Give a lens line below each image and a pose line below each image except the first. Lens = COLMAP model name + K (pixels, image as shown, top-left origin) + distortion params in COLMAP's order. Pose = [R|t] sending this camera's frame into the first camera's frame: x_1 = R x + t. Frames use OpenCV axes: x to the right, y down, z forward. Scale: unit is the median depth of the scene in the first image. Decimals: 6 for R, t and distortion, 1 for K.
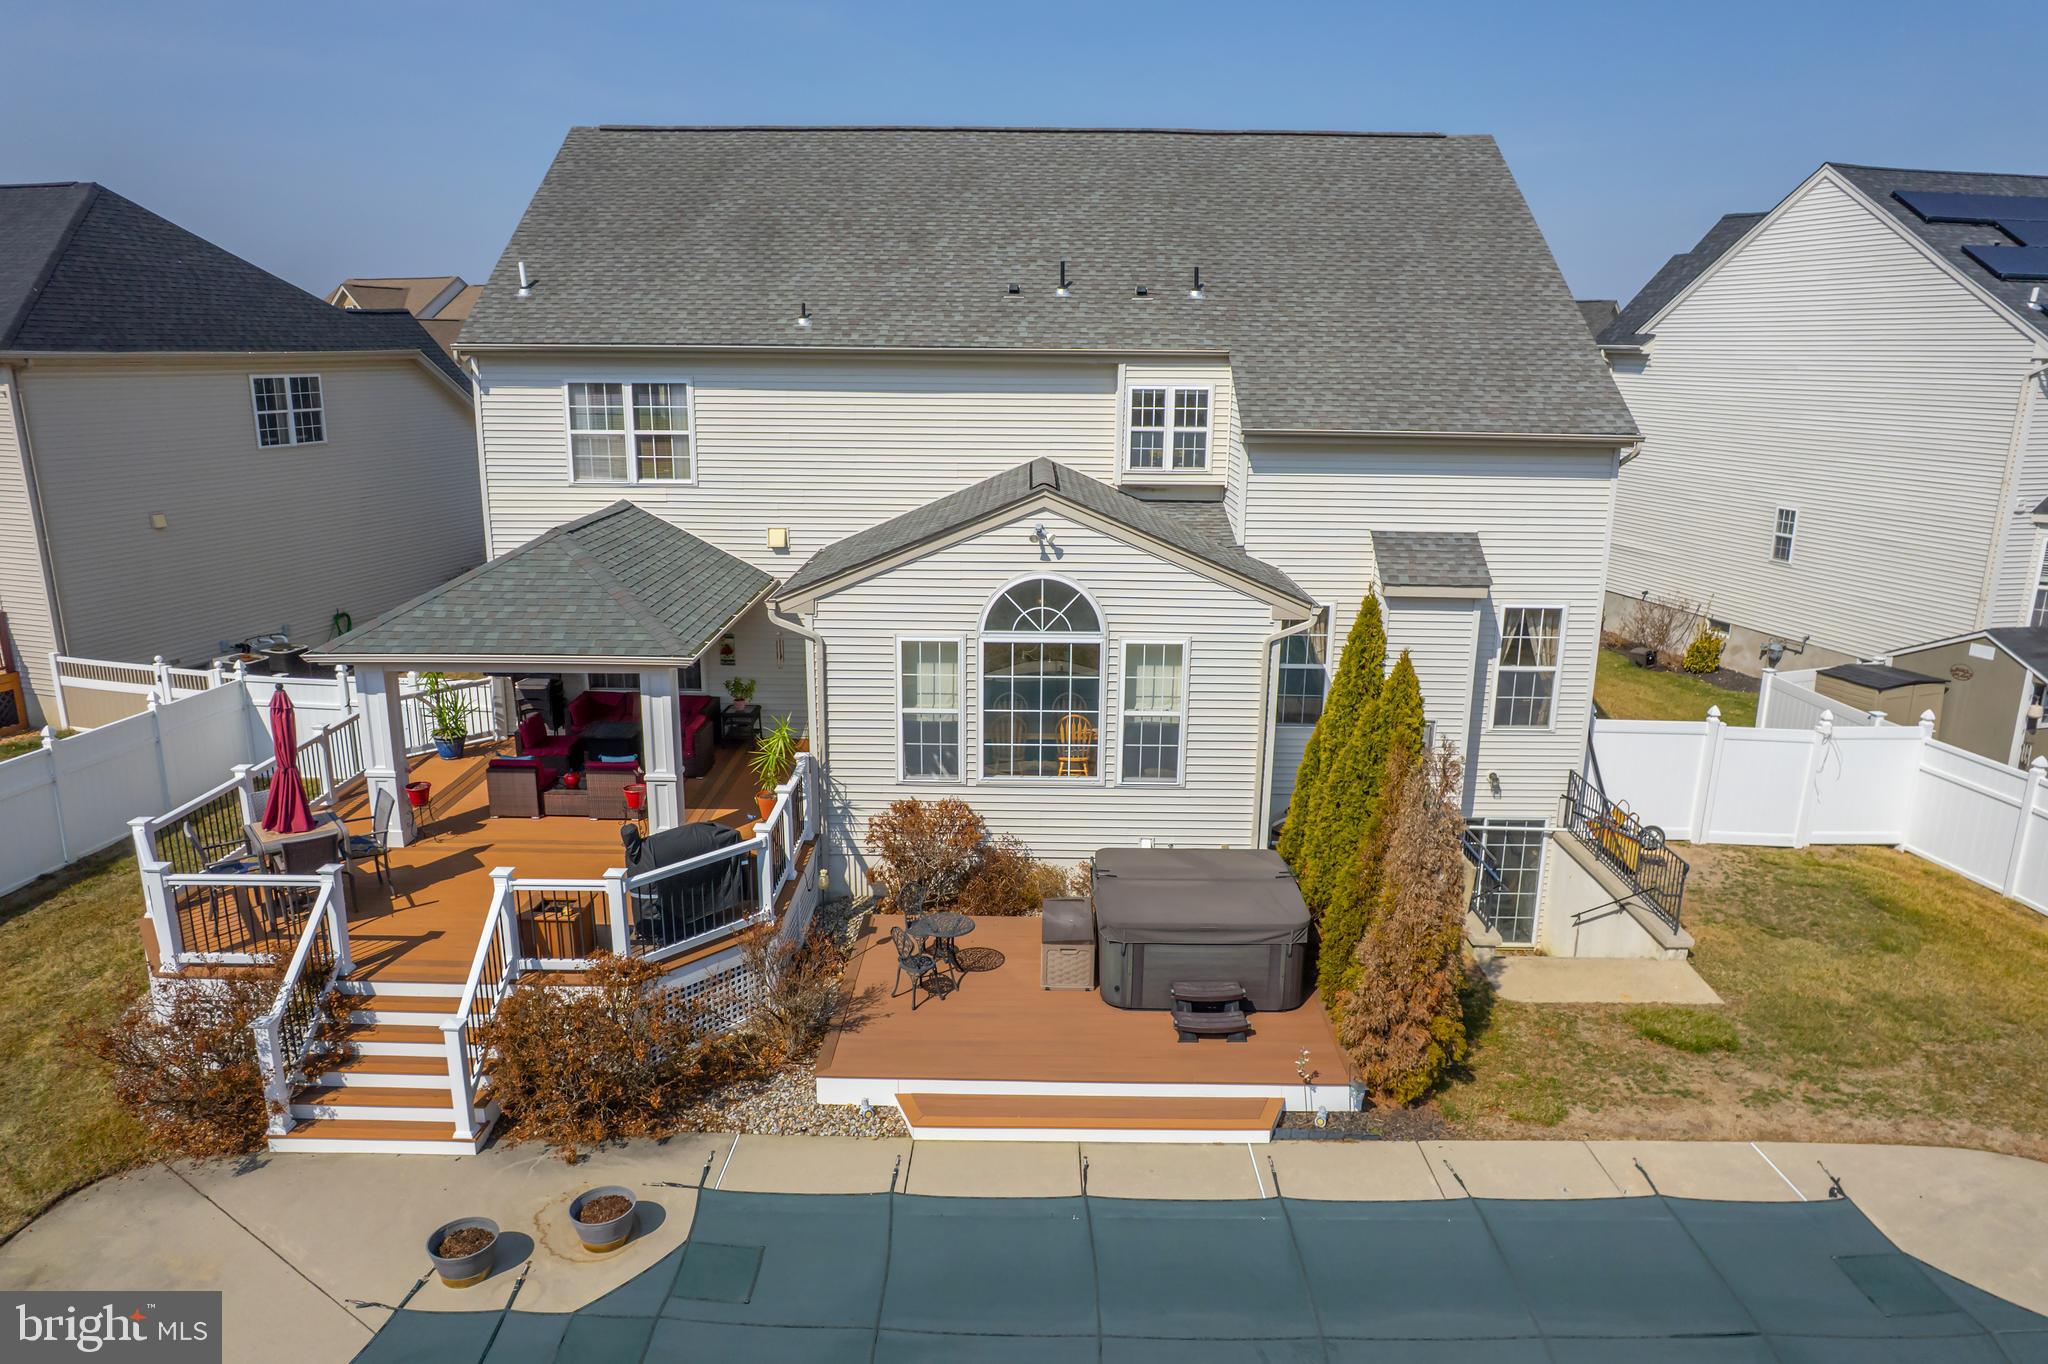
lens RADIAL K [[1384.3, 0, 1024.0], [0, 1384.3, 682.0], [0, 0, 1]] dist [-0.077939, 0.074811]
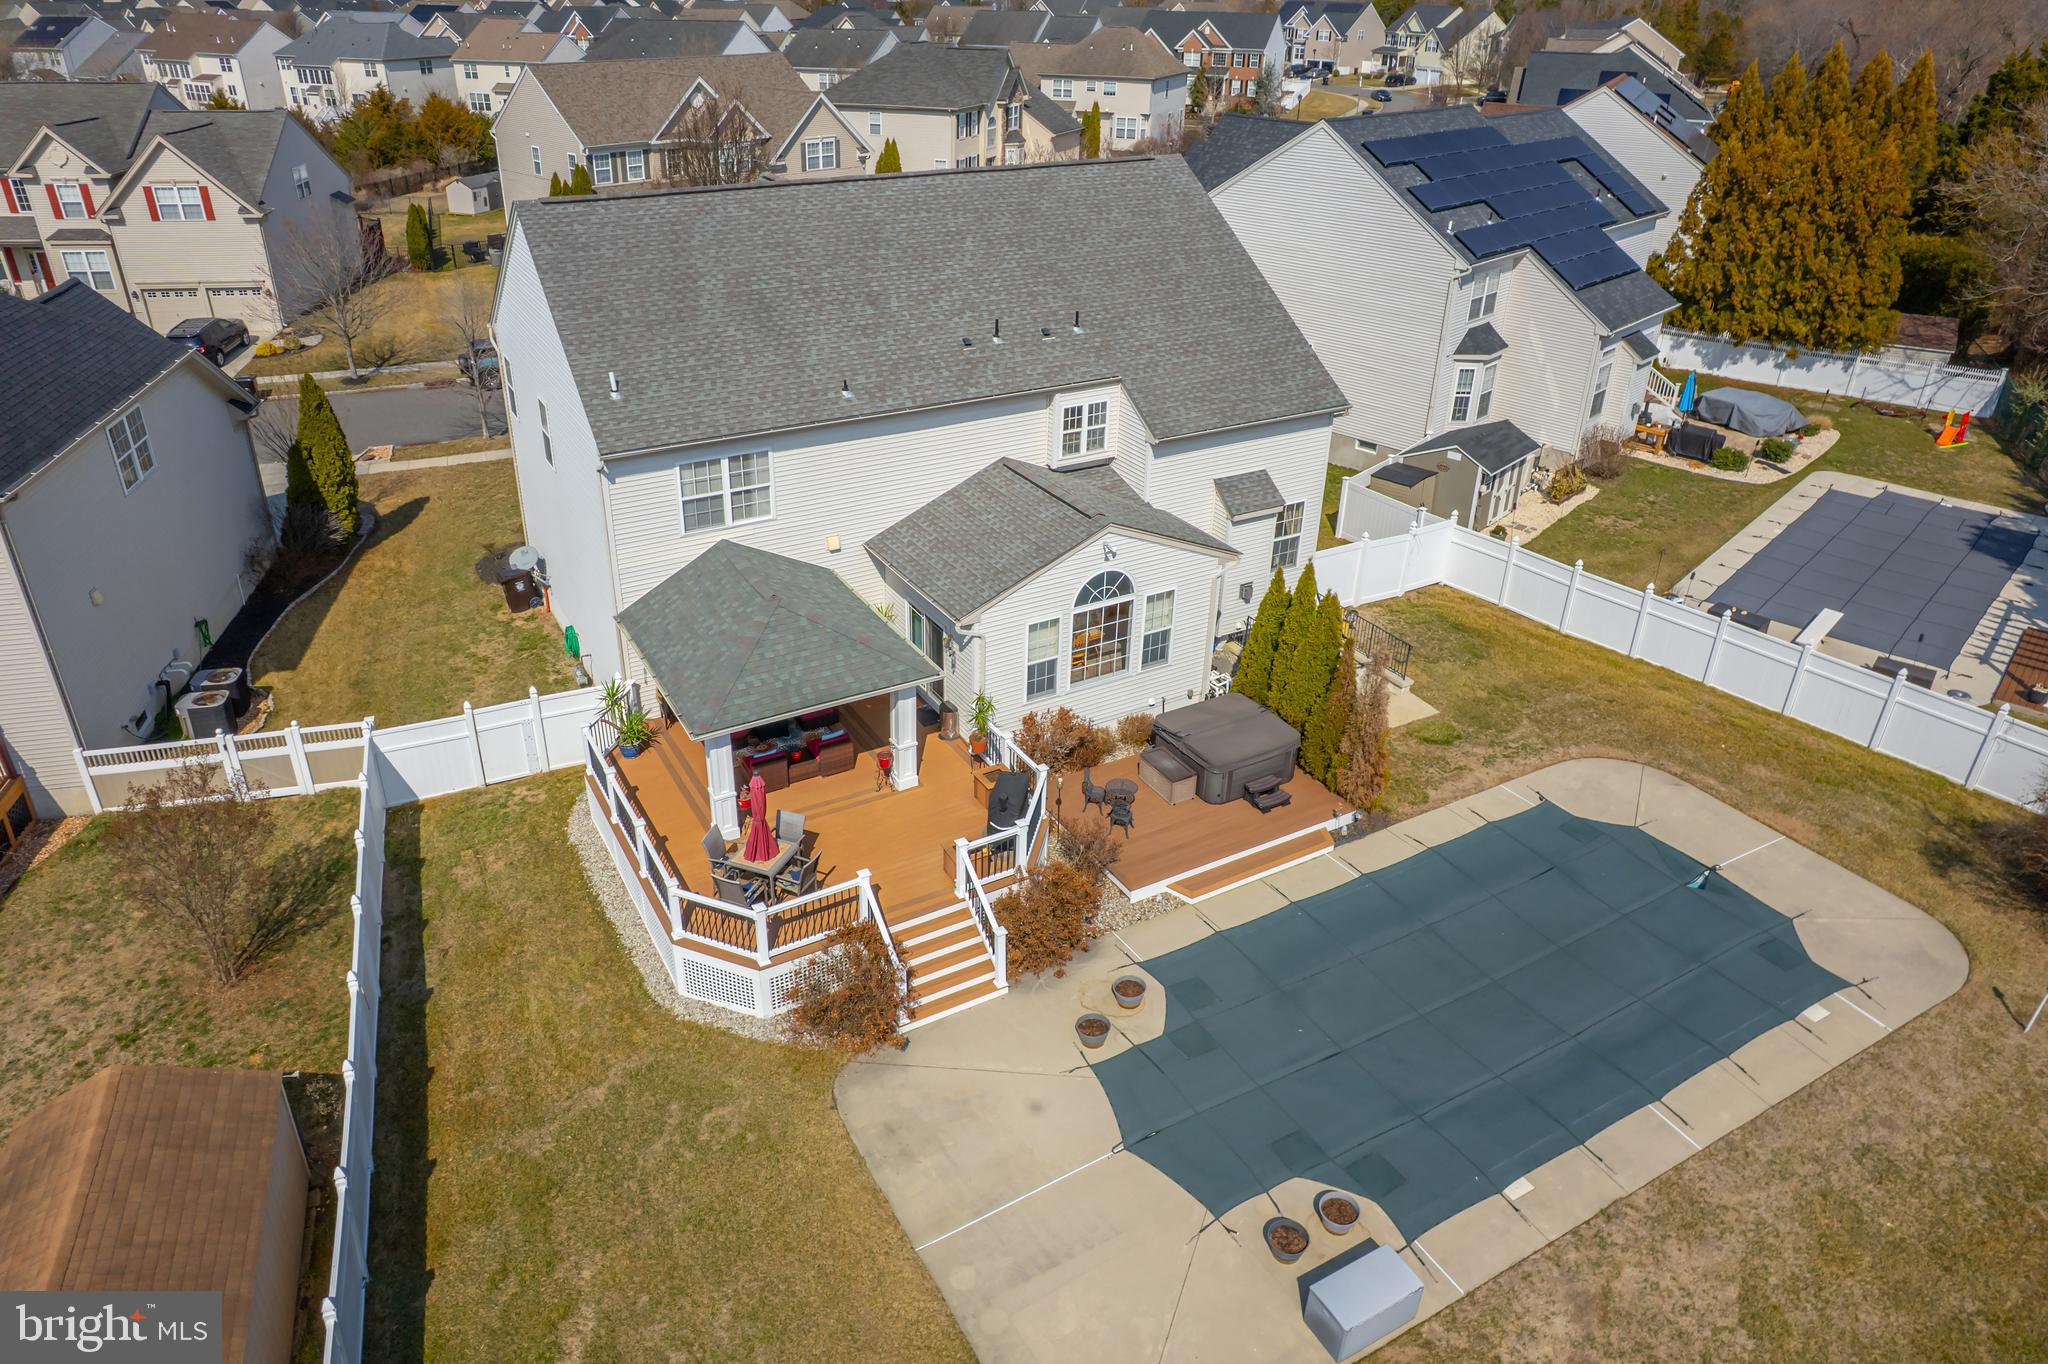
lens RADIAL K [[1291.9, 0, 1024.0], [0, 1291.9, 682.0], [0, 0, 1]] dist [-0.066409, 0.035687]
pose [[0.871297, -0.255142, 0.419219, -0.656392], [0.133059, 0.945050, 0.298624, -0.368818], [-0.472374, -0.204409, 0.857368, -0.275109]]
